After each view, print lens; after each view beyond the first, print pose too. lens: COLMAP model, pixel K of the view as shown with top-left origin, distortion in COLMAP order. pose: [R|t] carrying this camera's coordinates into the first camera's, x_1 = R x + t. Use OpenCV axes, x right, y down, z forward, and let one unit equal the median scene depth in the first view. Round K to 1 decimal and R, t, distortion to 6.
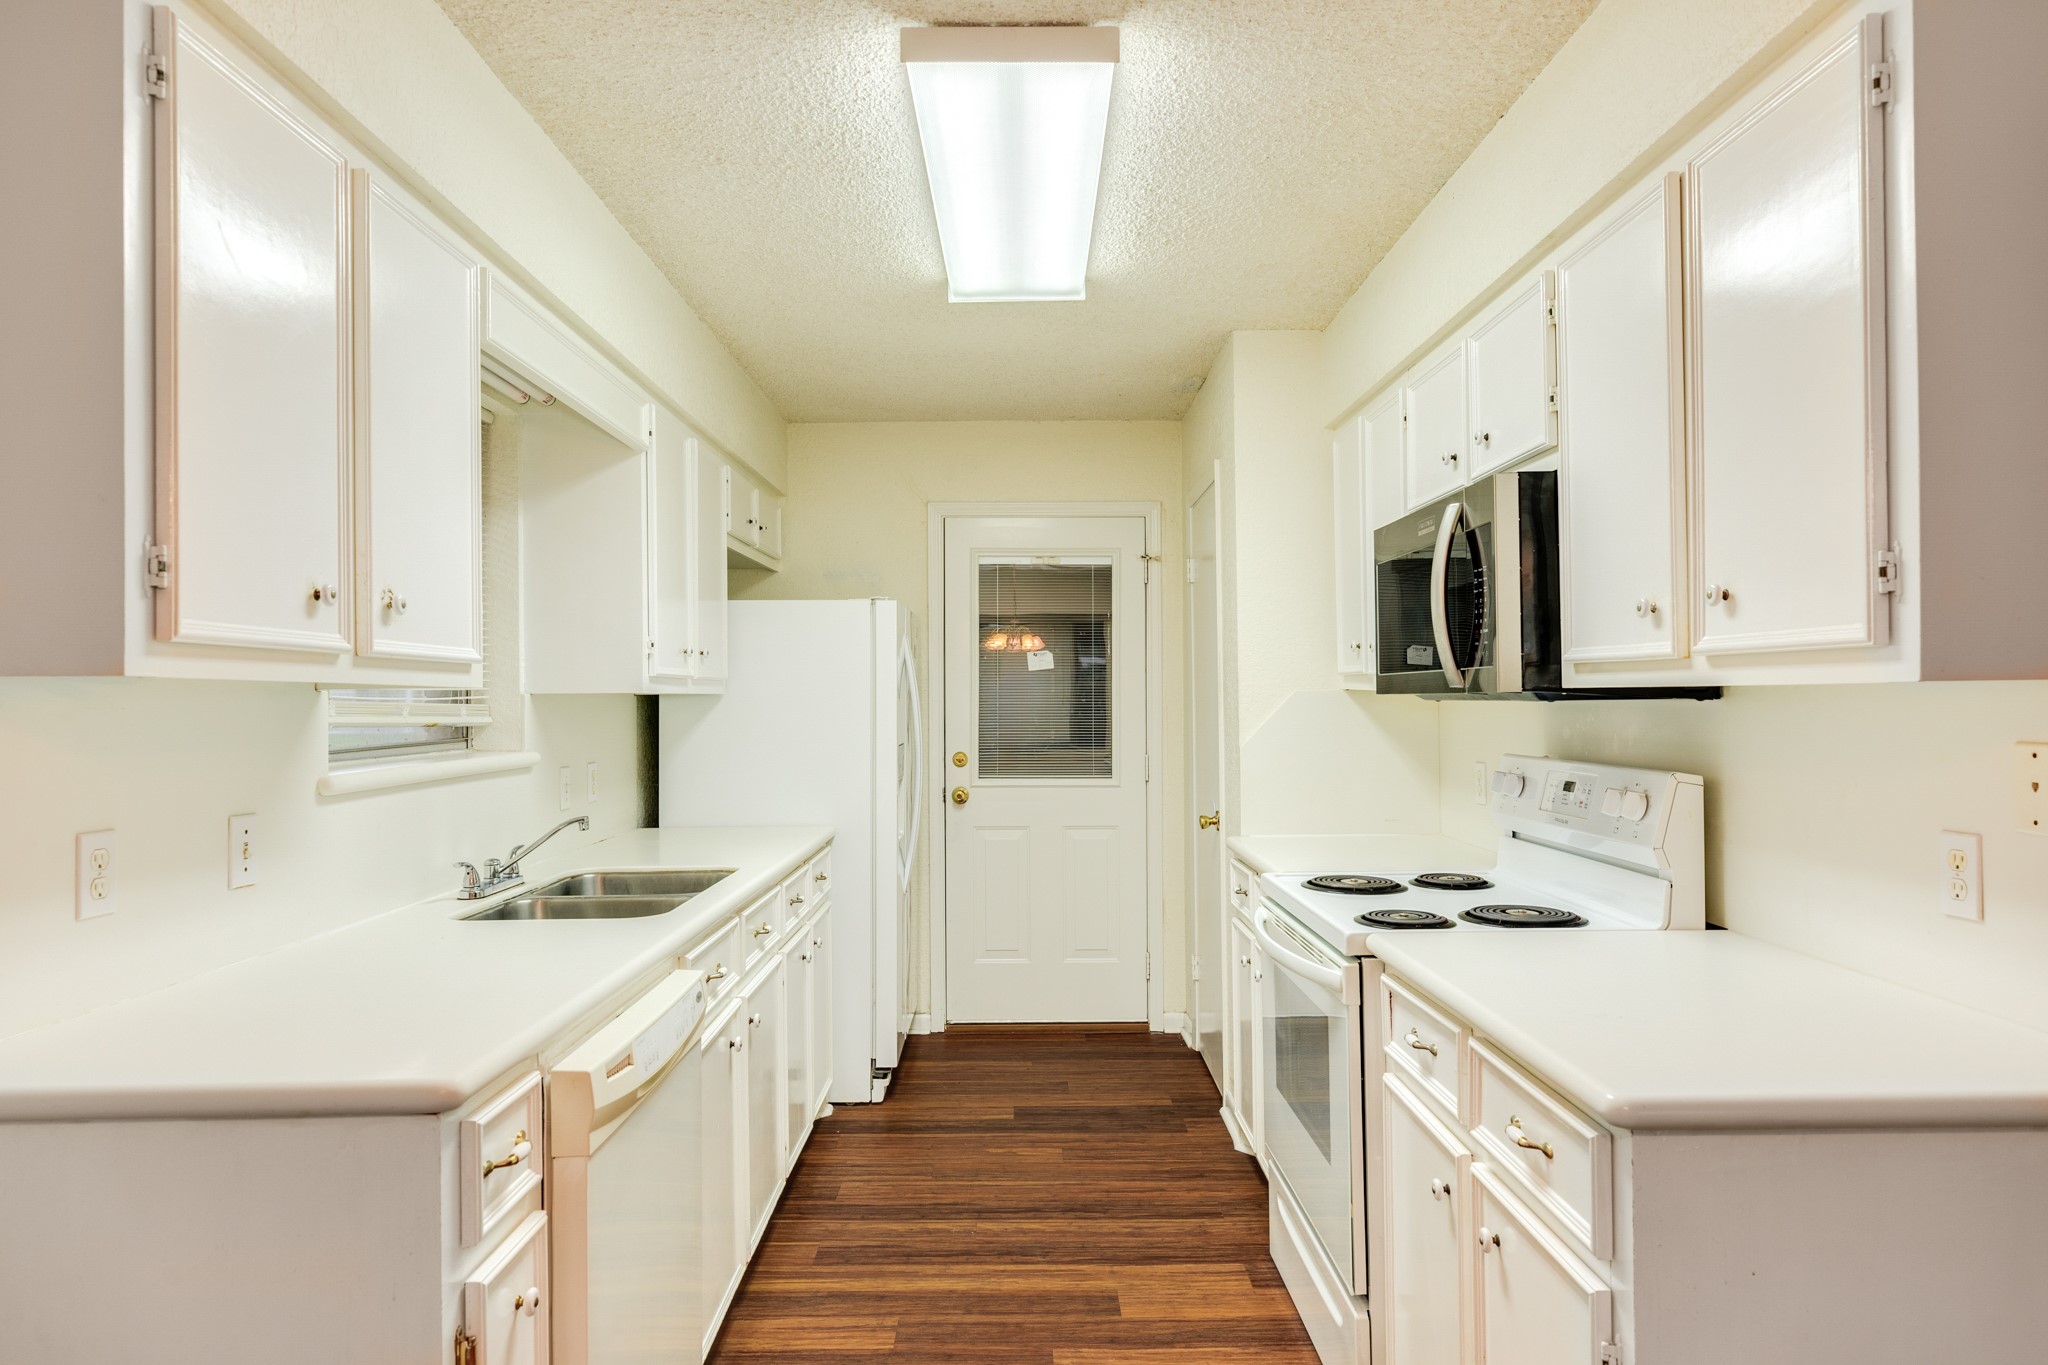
lens RADIAL K [[1237.5, 0, 1025.4], [0, 1237.5, 685.5], [0, 0, 1]] dist [0.002245, 0.000092]
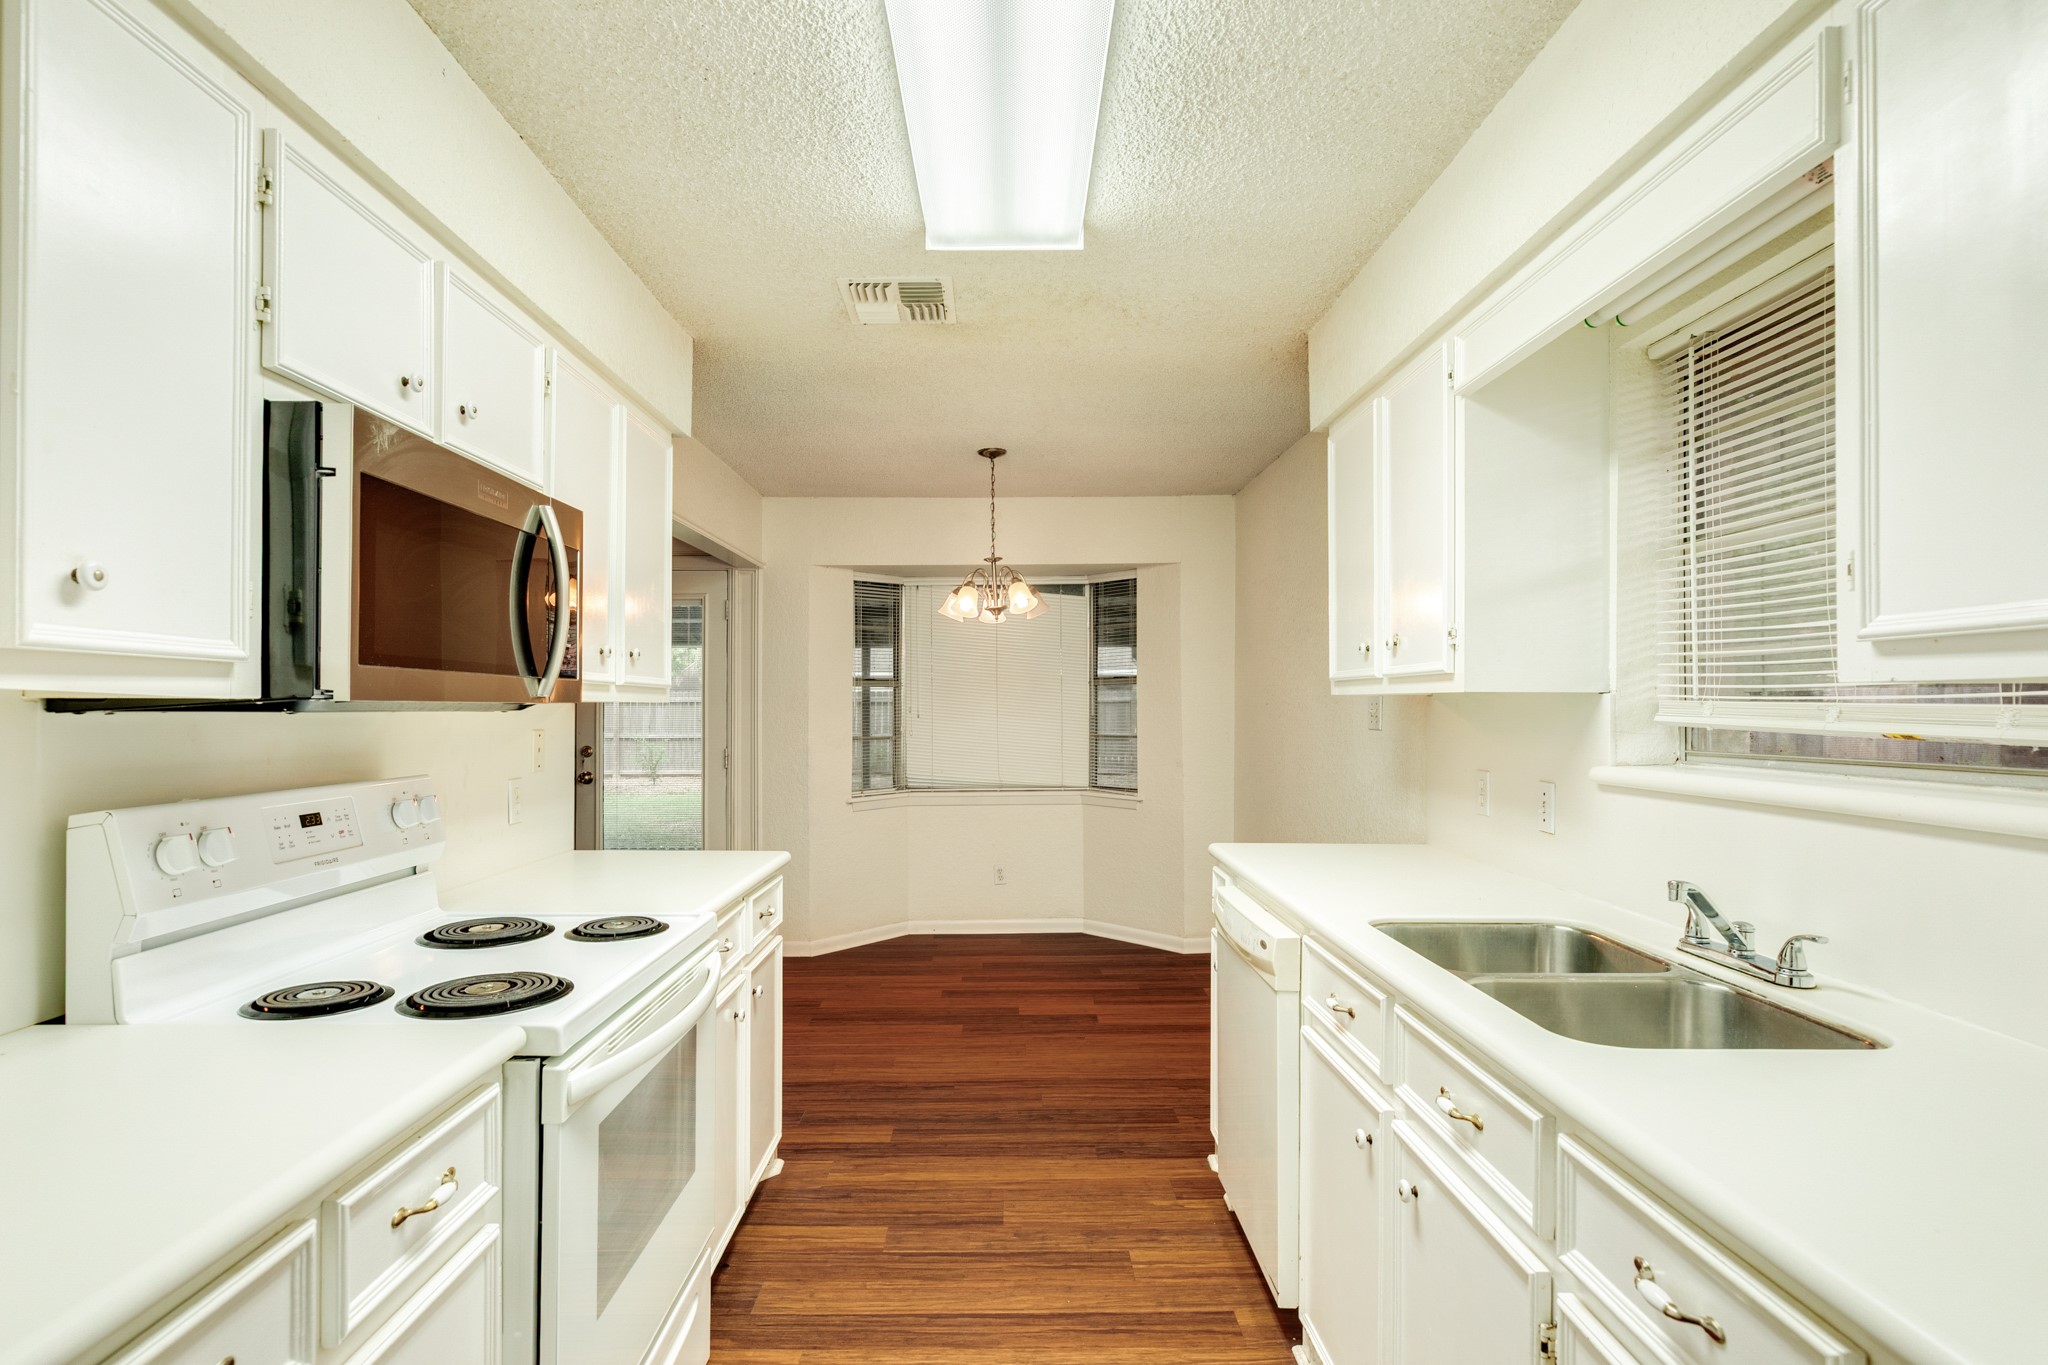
lens RADIAL K [[1014.5, 0, 1004.6], [0, 1014.5, 701.8], [0, 0, 1]] dist [-0.003344, -0.000323]
pose [[-0.999955, 0.007967, 0.005061, -0.009362], [0.007886, 0.999842, -0.015904, 0.018048], [-0.005187, -0.015864, -0.999861, 1.519152]]
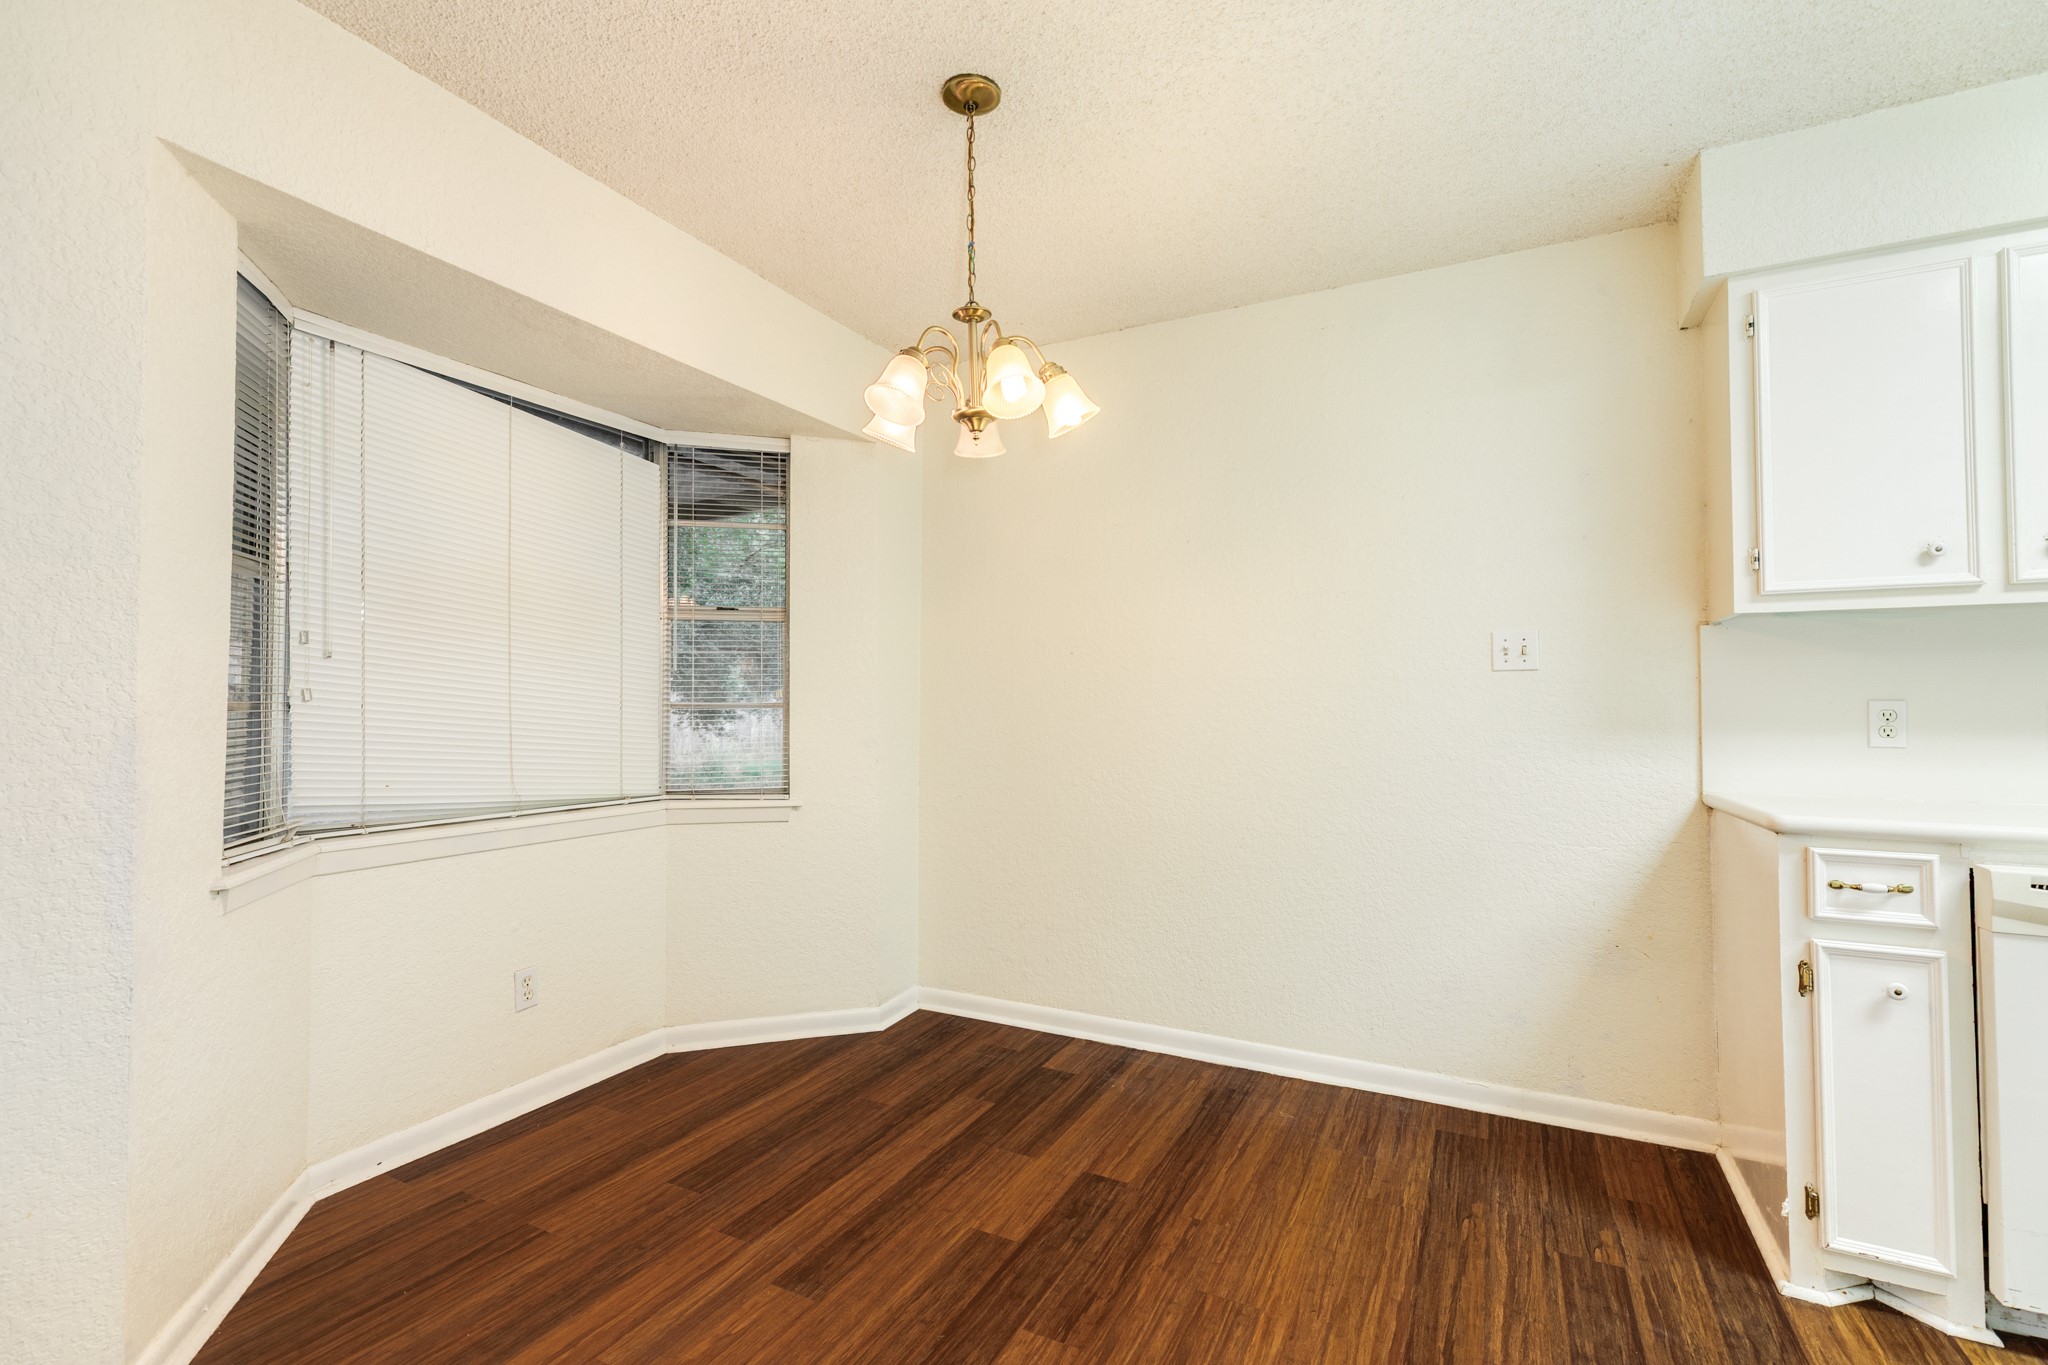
lens RADIAL K [[912.2, 0, 1019.9], [0, 912.2, 686.4], [0, 0, 1]] dist [0.003855, -0.001069]
pose [[-0.467865, -0.017694, -0.883623, 0.596580], [0.013360, 0.999544, -0.027089, 0.069286], [0.883699, -0.024480, -0.467415, 0.300890]]
